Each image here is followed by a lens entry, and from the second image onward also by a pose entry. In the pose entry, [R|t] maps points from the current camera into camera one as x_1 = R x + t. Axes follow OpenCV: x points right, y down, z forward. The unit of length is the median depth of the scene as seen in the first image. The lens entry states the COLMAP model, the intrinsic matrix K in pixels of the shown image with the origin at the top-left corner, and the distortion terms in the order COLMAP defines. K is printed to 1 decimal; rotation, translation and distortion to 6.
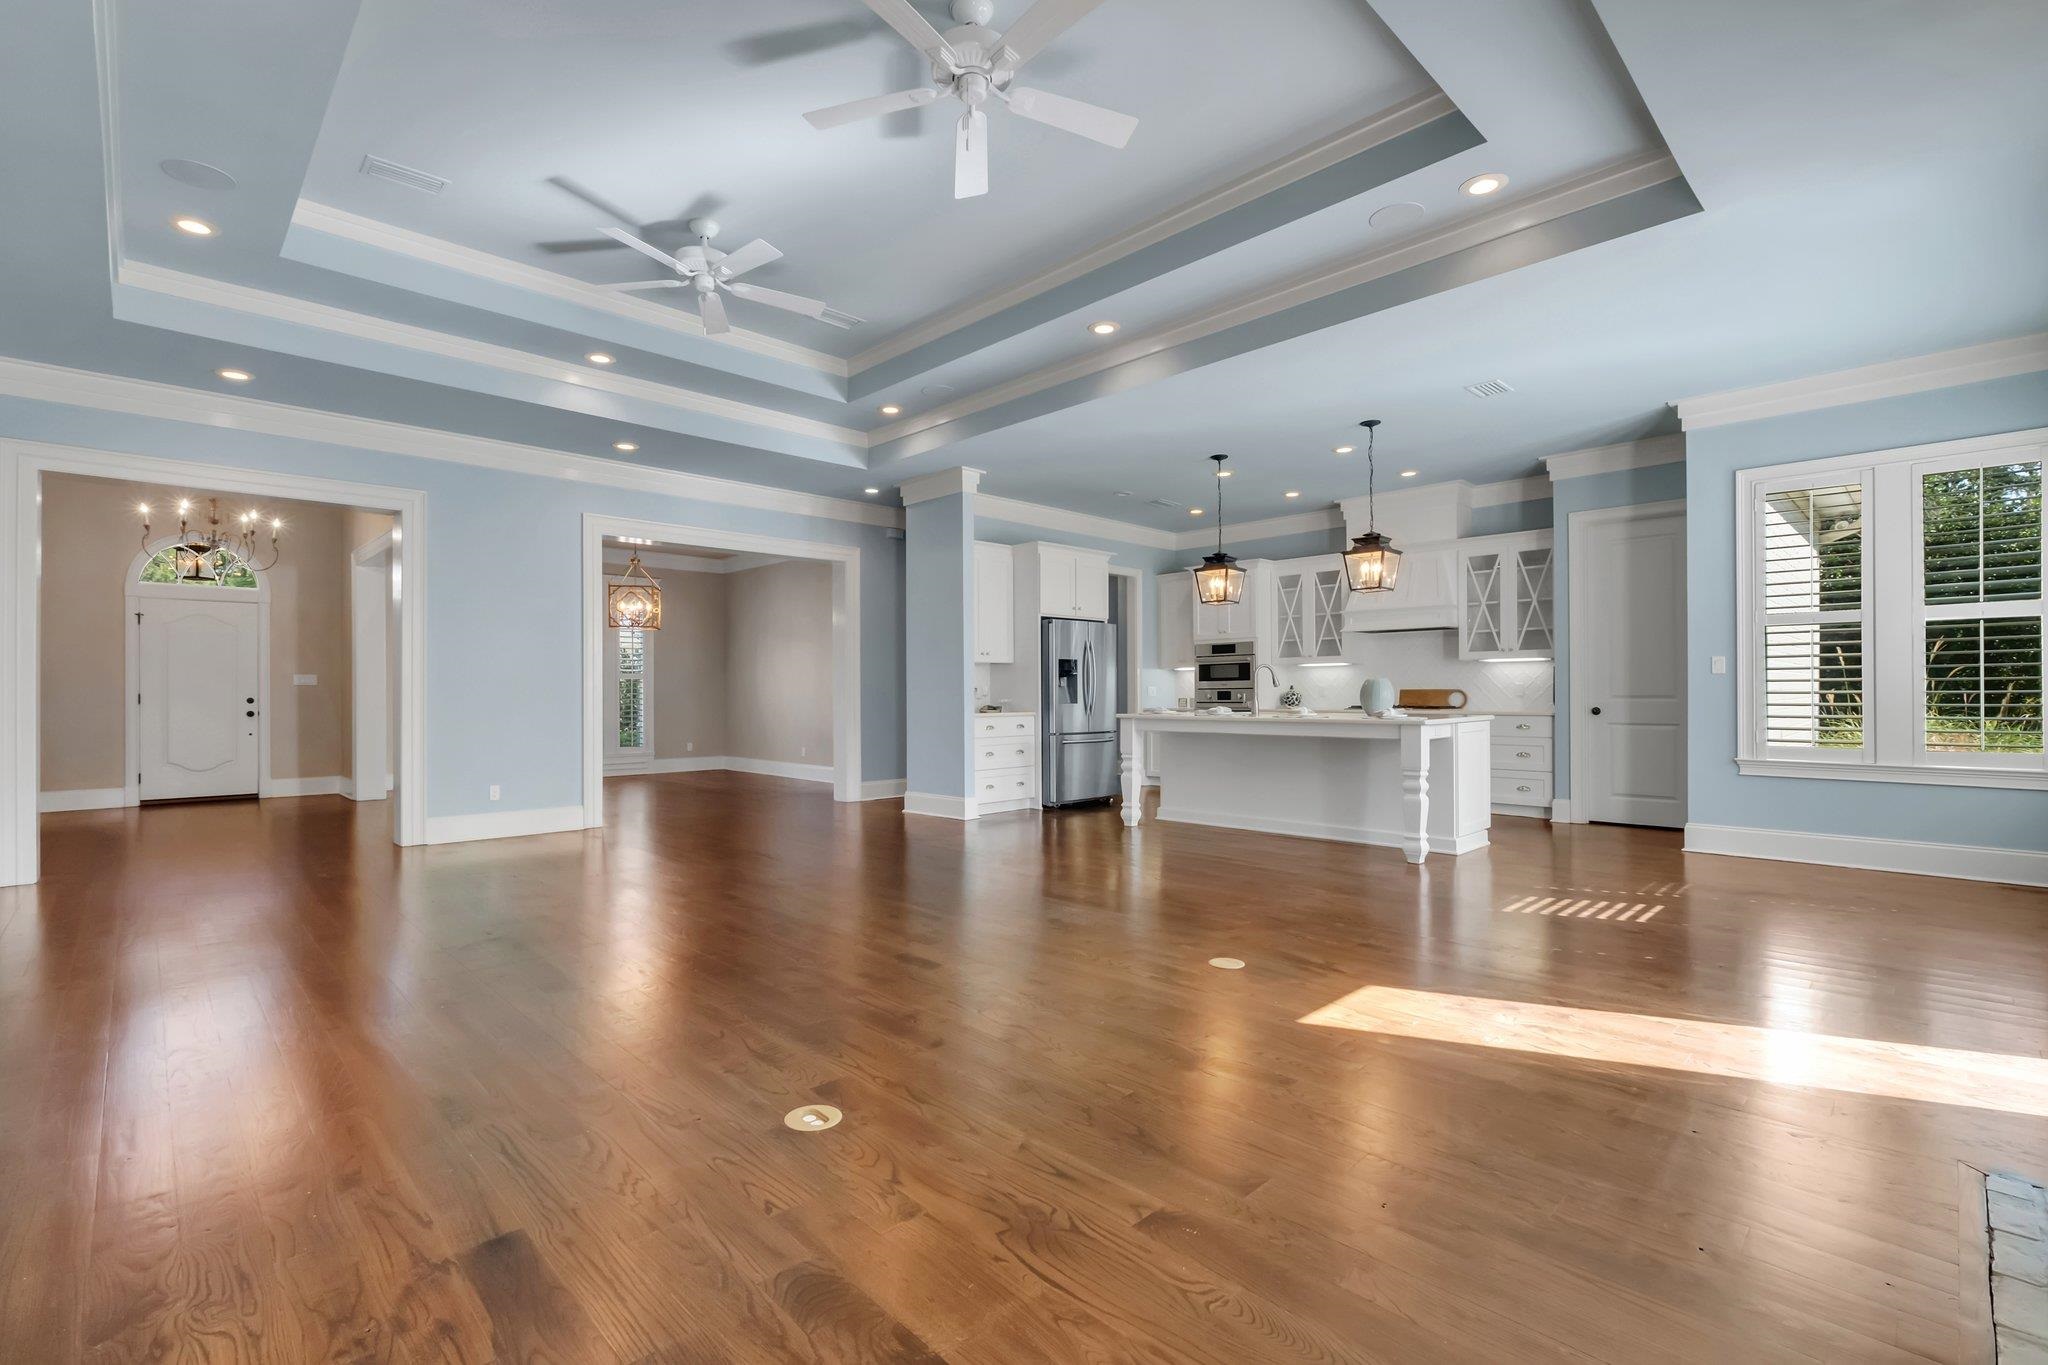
lens RADIAL K [[899.8, 0, 1008.8], [0, 899.8, 691.8], [0, 0, 1]] dist [-0.006760, -0.000232]
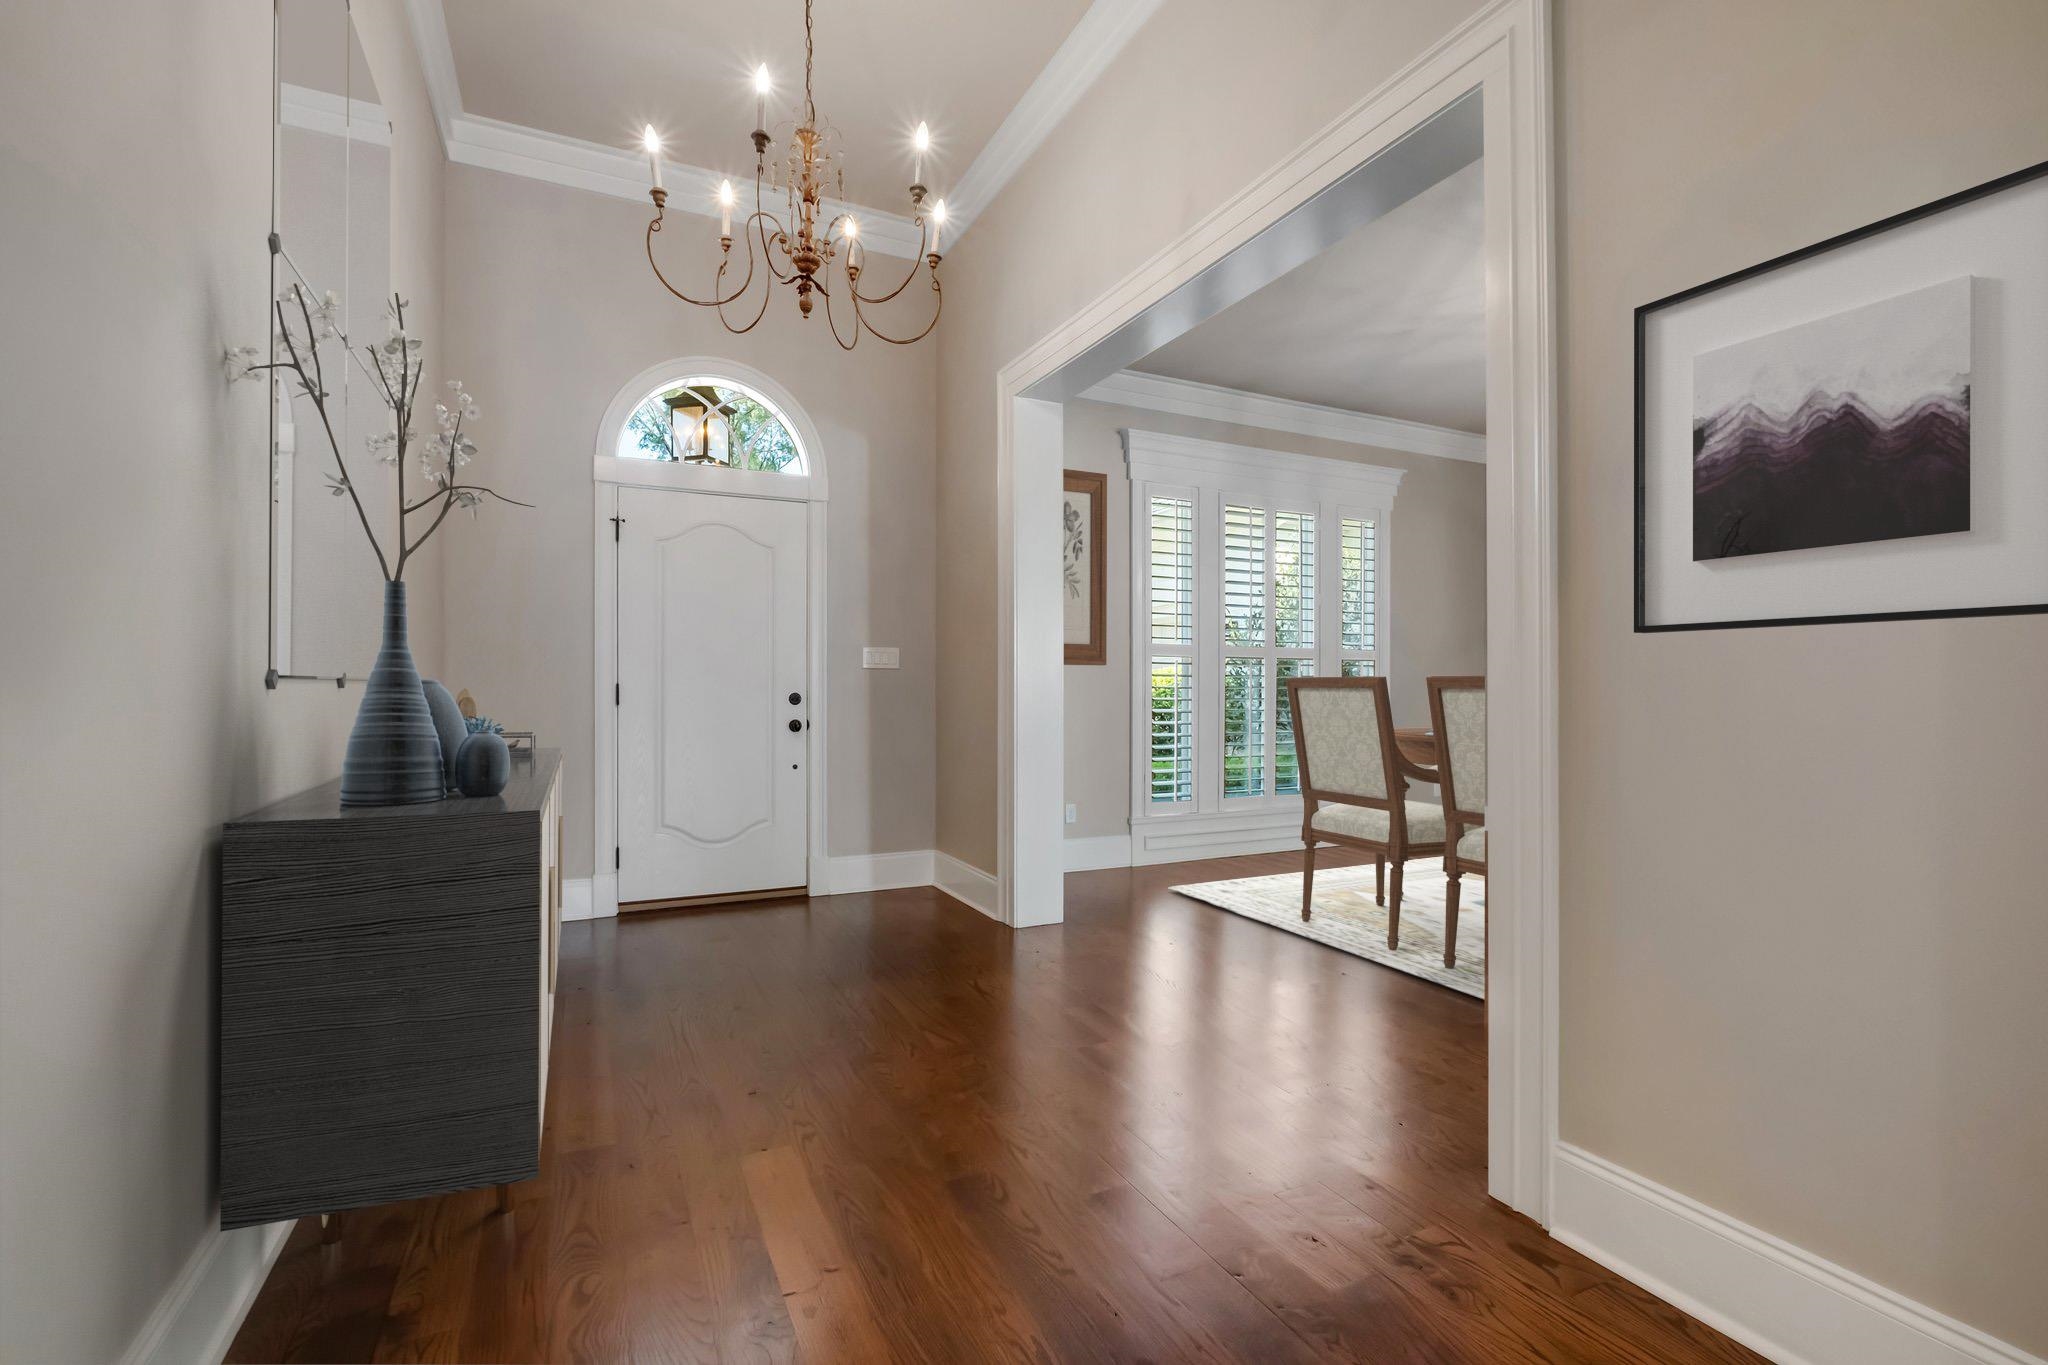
lens RADIAL K [[899.8, 0, 1022.3], [0, 899.8, 682.5], [0, 0, 1]] dist [-0.006760, -0.000232]
pose [[0.948413, 0.001828, -0.317031, -0.550646], [-0.000637, 0.999992, 0.003860, -0.001322], [0.317036, -0.003459, 0.948407, 0.548292]]
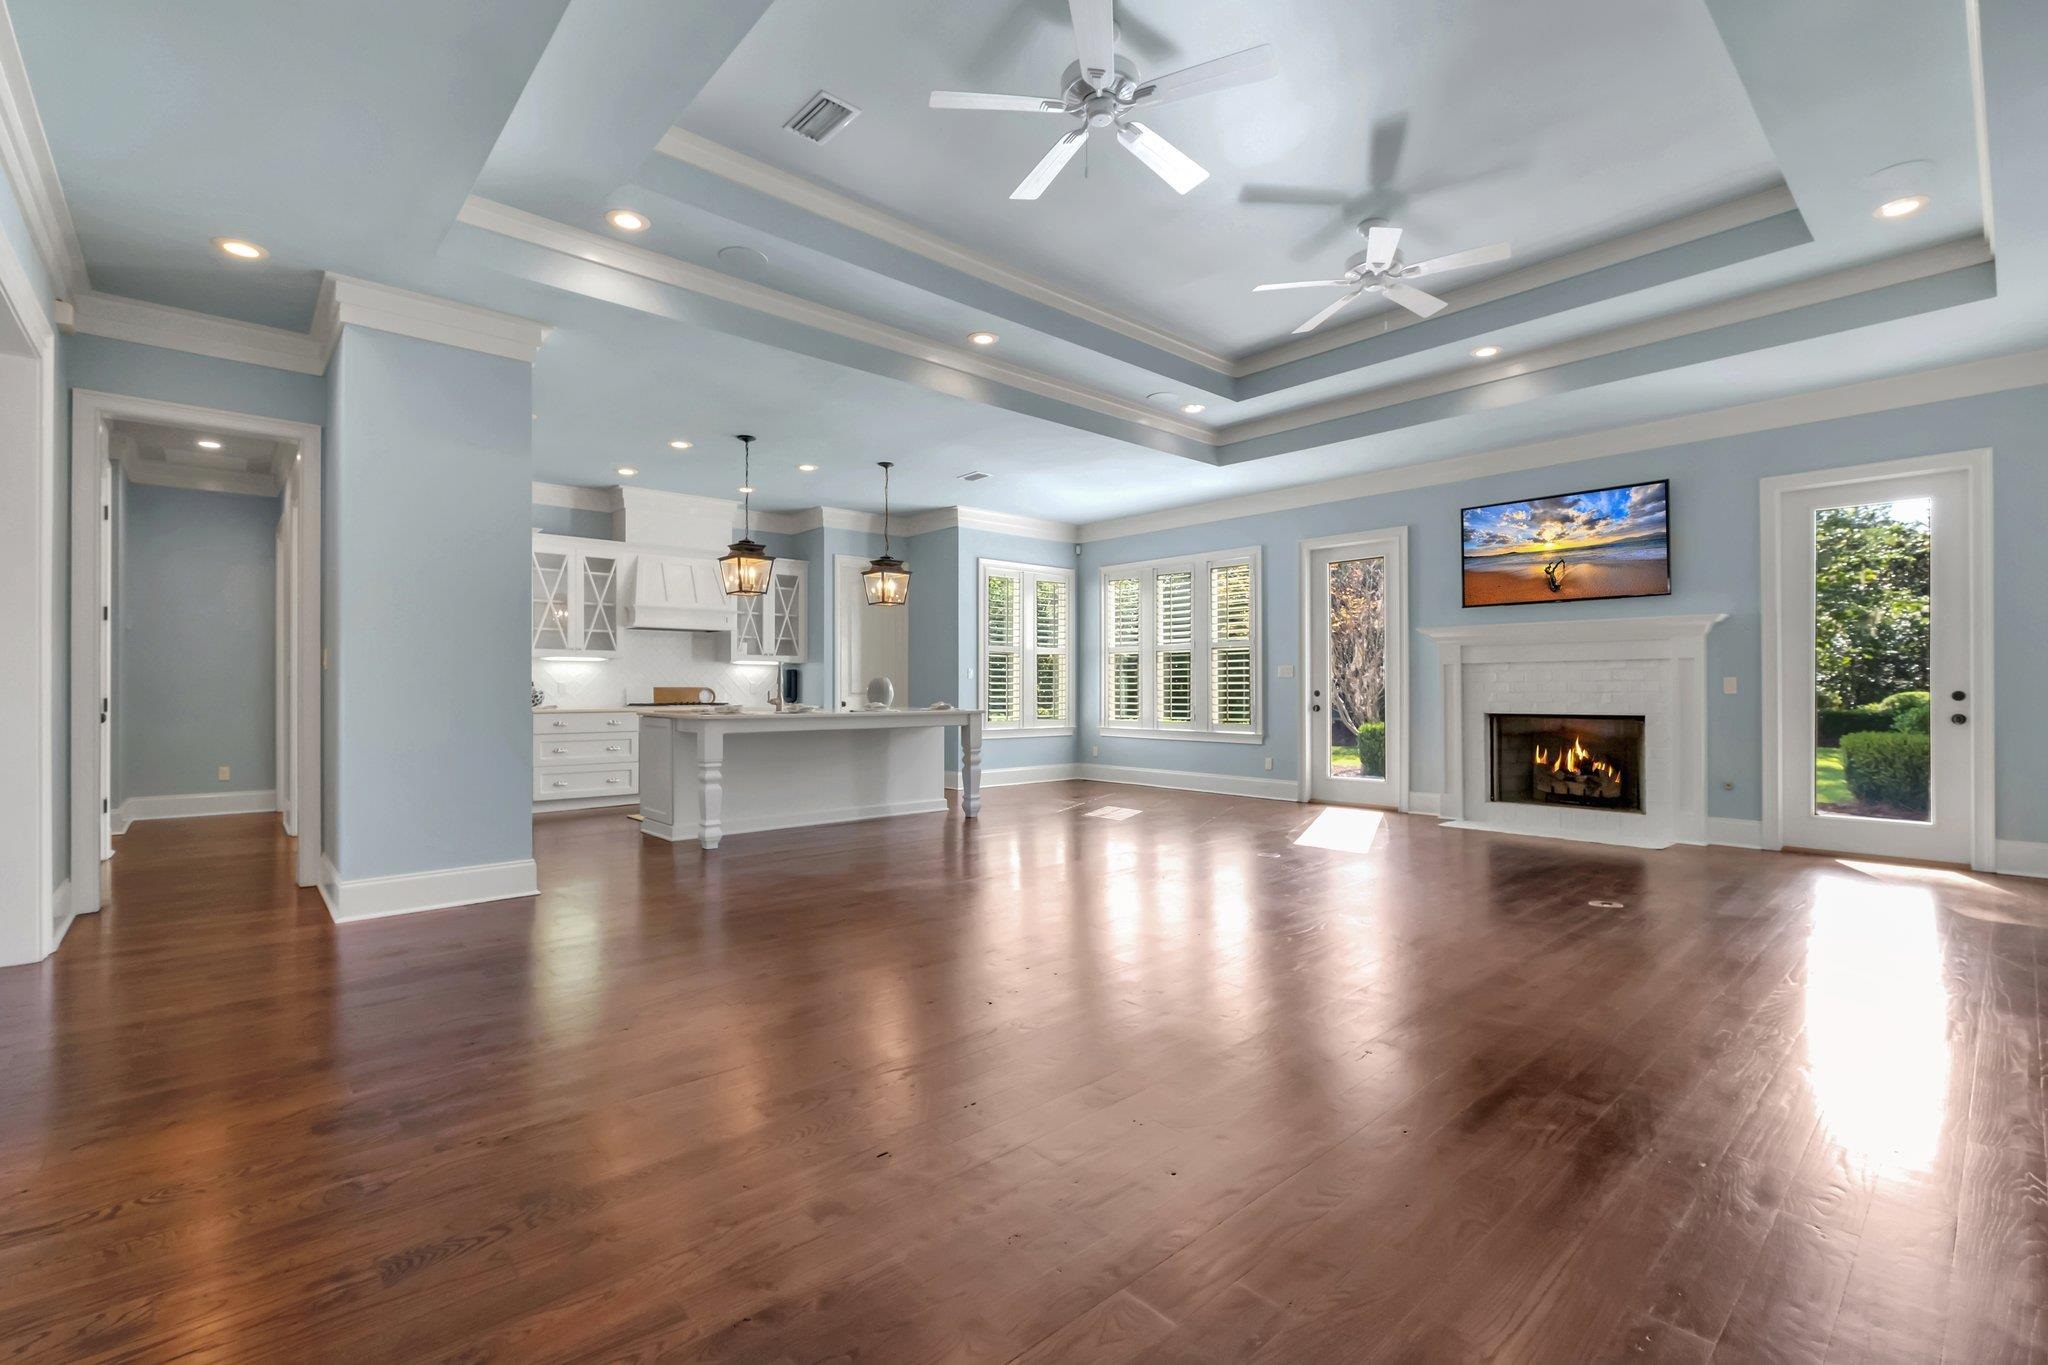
lens RADIAL K [[899.8, 0, 1010.0], [0, 899.8, 685.5], [0, 0, 1]] dist [-0.006760, -0.000232]
pose [[0.050151, 0.006313, 0.998722, -1.413488], [-0.000184, 0.999980, -0.006311, 0.004567], [-0.998742, 0.000132, 0.050151, 1.392165]]
